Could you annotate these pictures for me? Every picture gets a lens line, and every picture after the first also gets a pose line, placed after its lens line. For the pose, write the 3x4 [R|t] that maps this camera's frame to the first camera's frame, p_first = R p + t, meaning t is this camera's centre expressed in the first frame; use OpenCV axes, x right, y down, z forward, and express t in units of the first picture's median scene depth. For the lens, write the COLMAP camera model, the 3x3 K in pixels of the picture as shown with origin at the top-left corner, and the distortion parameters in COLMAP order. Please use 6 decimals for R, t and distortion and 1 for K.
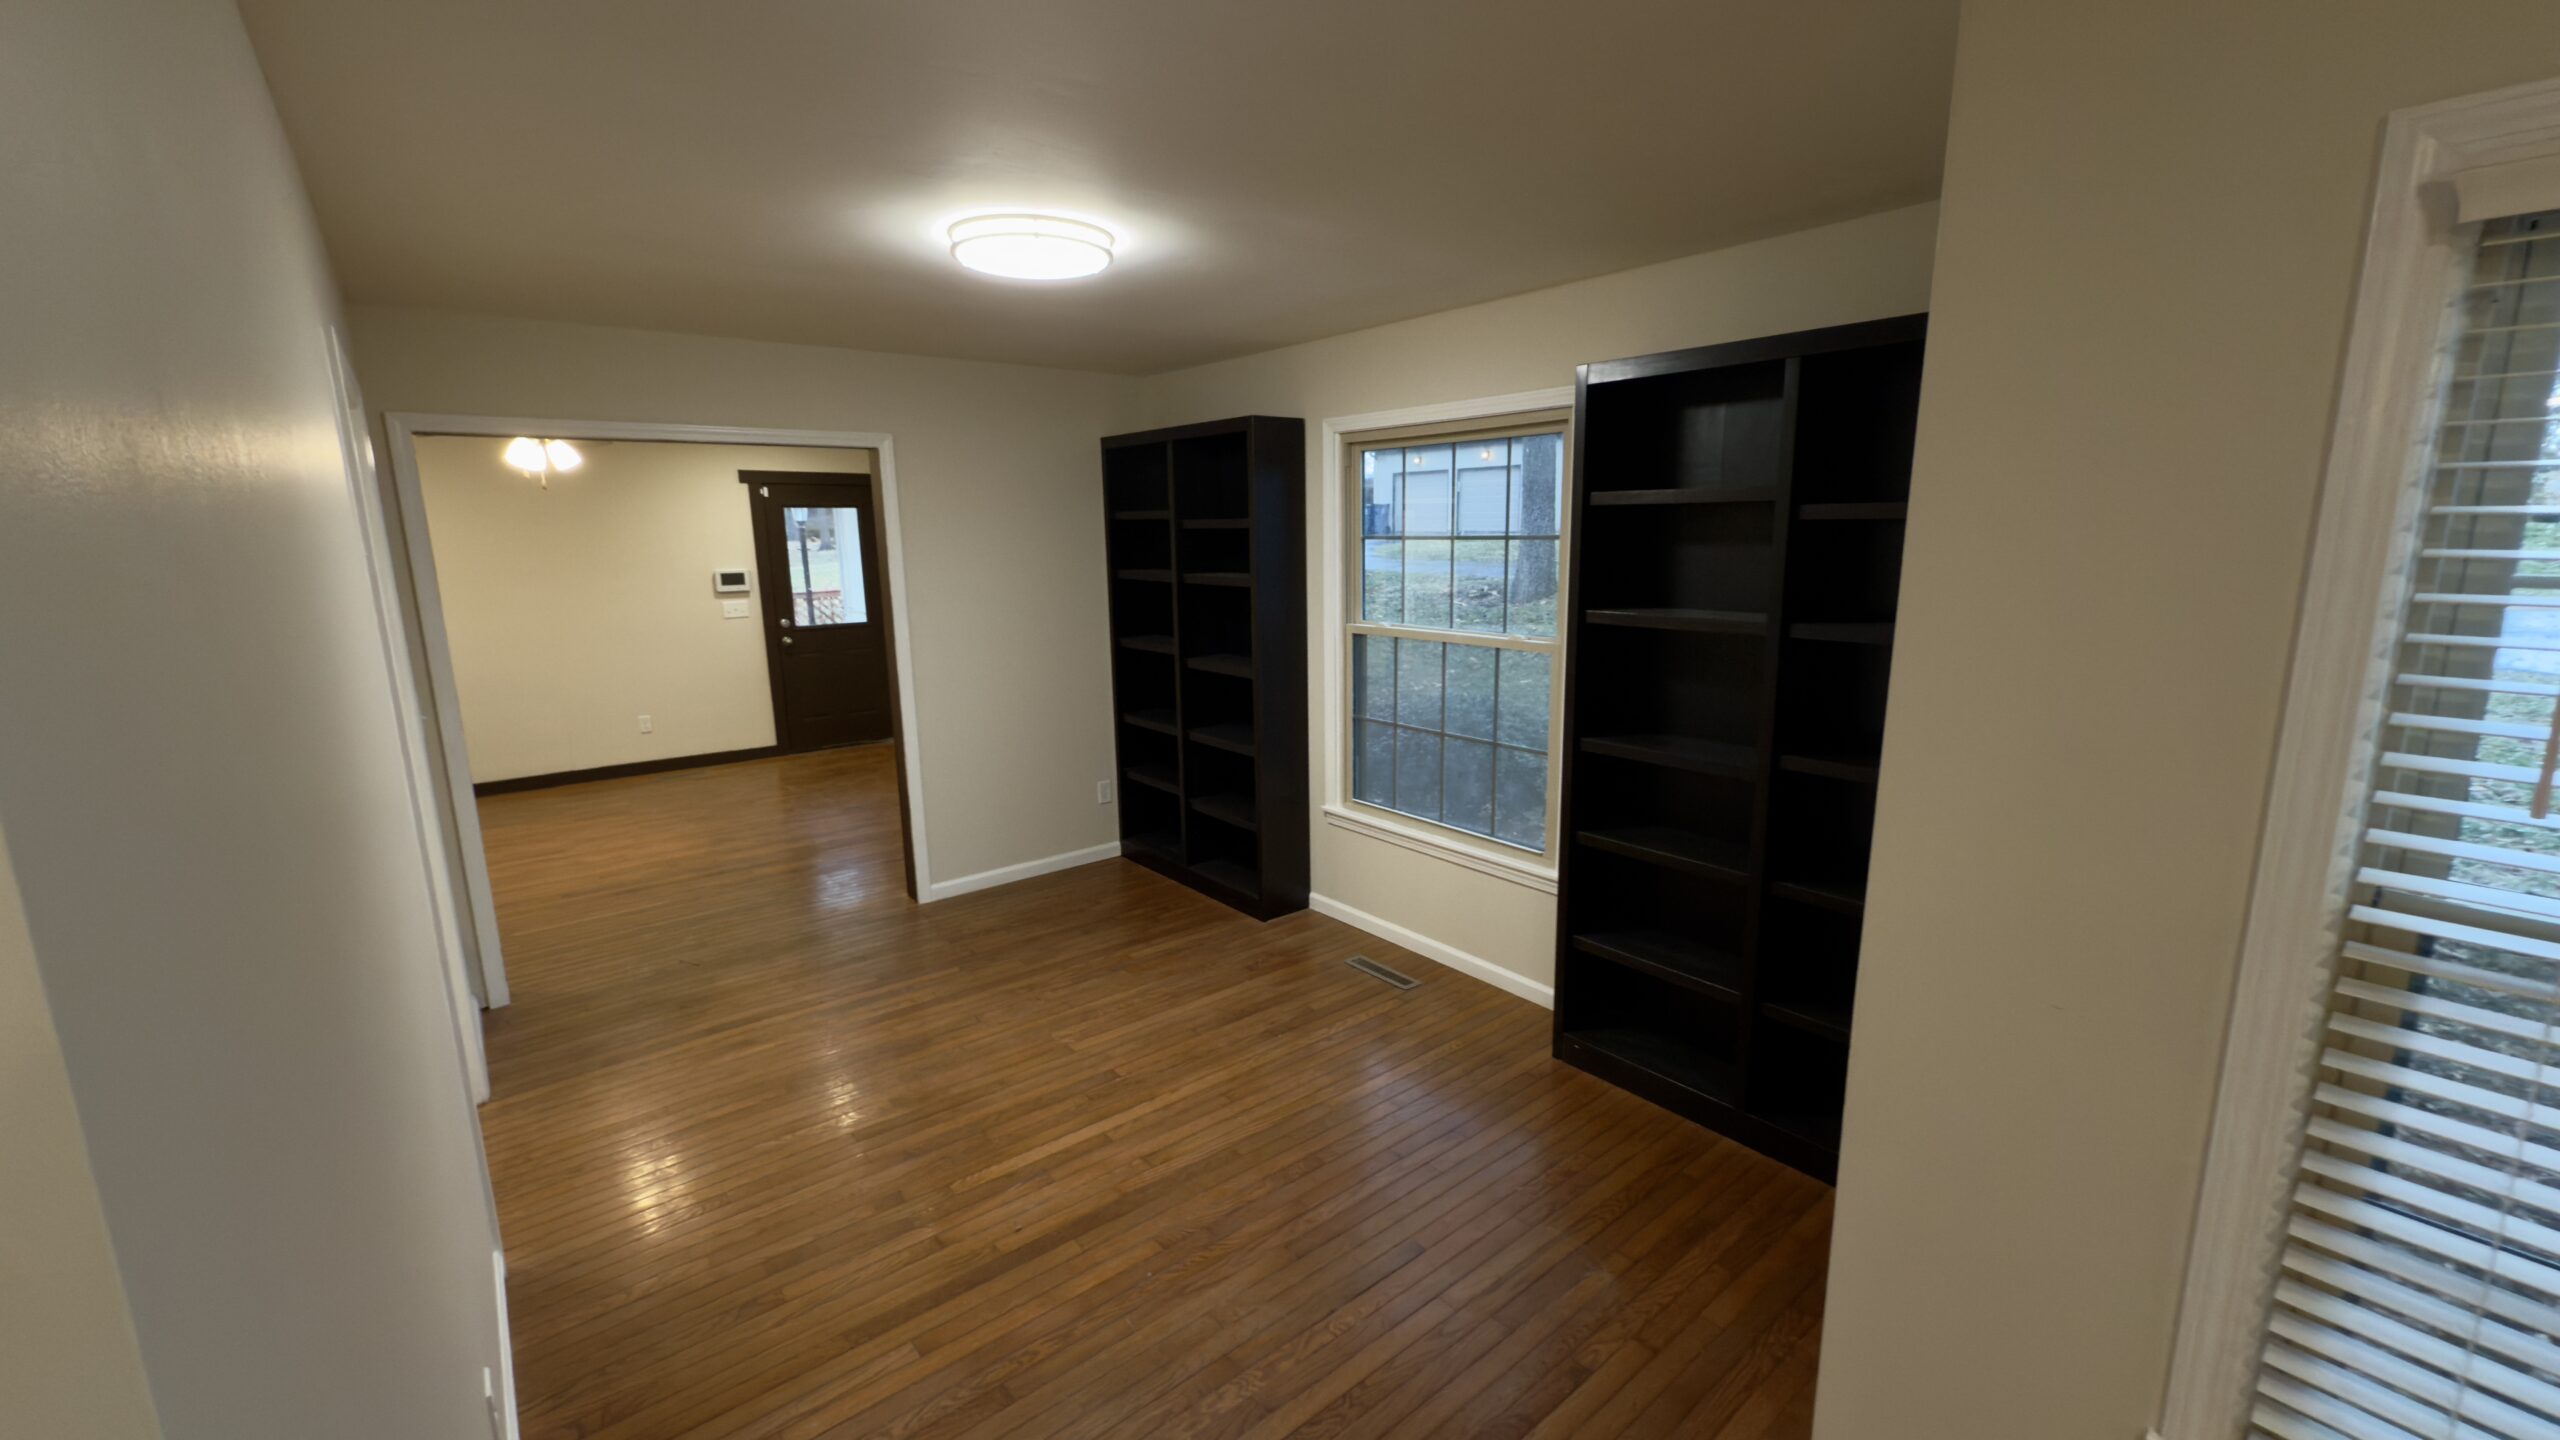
lens RADIAL K [[1028.6, 0, 1280.0], [0, 1028.6, 720.0], [0, 0, 1]] dist [0.001771, 0.000432]
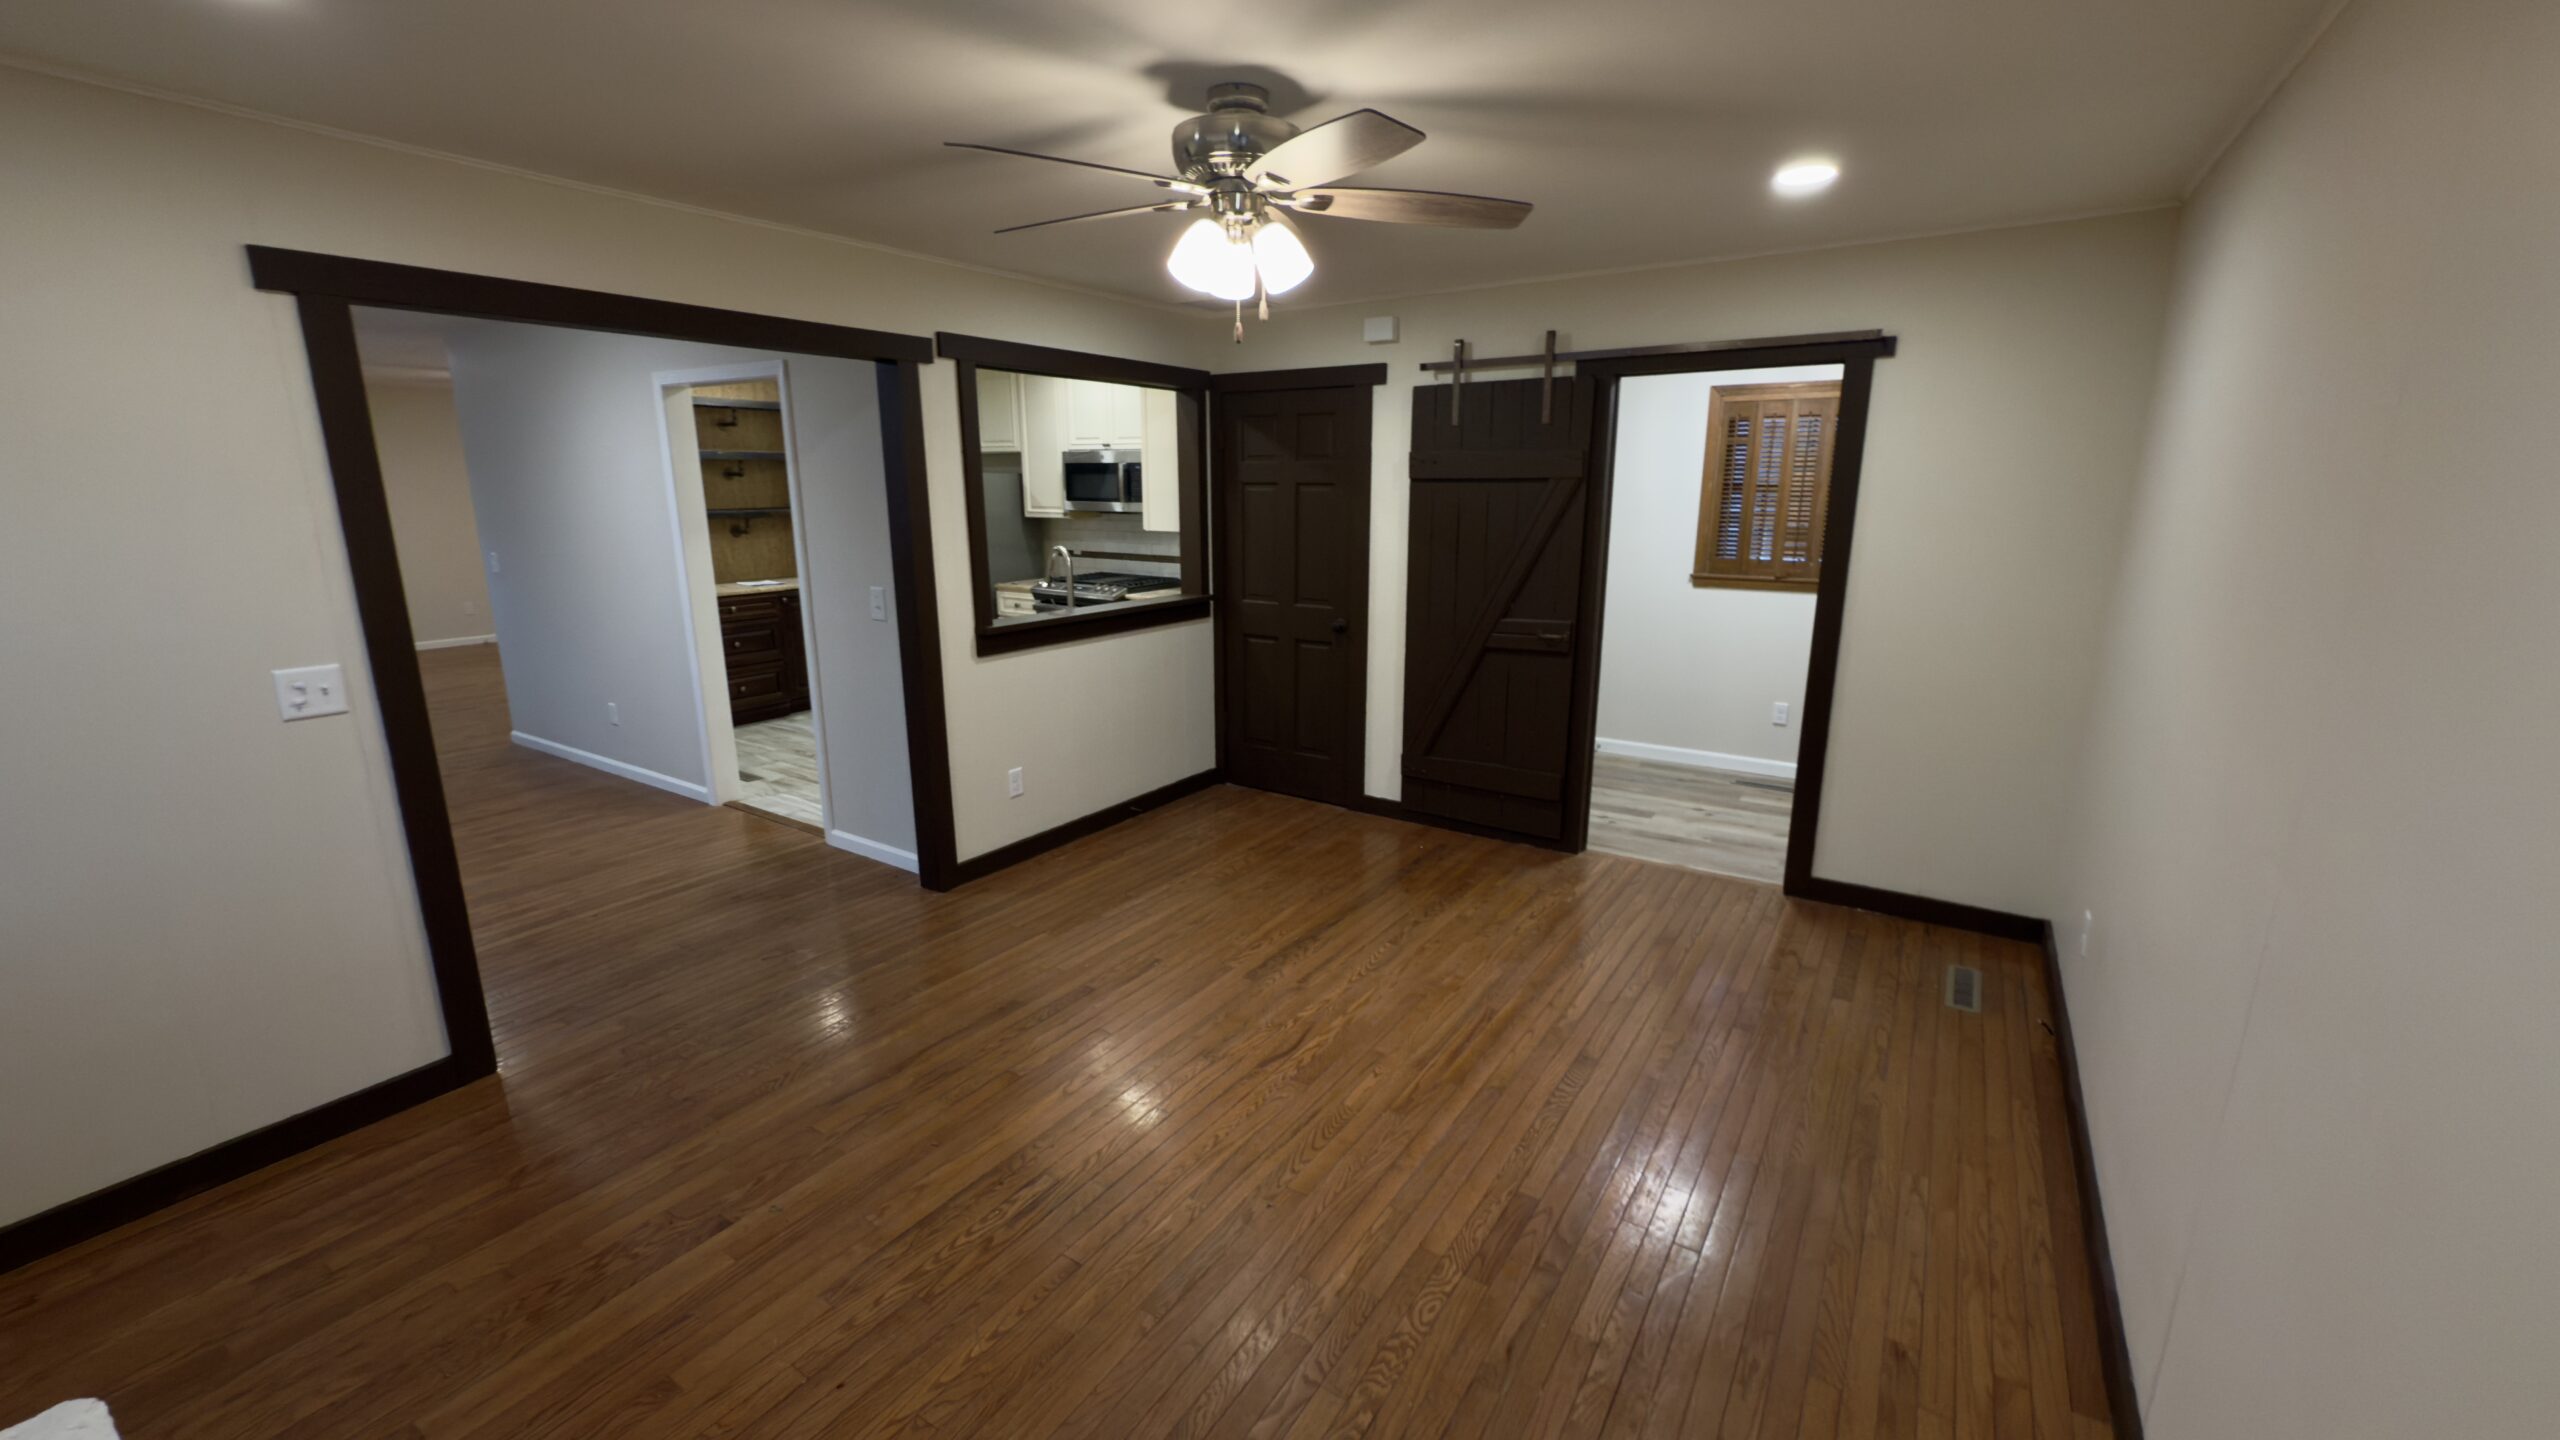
lens RADIAL K [[1028.6, 0, 1280.0], [0, 1028.6, 720.0], [0, 0, 1]] dist [0.001771, 0.000432]
pose [[-0.954380, 0.081334, -0.287304, -0.478640], [-0.043662, 0.913833, 0.403737, -0.206332], [0.295385, 0.397863, -0.868592, 1.177238]]
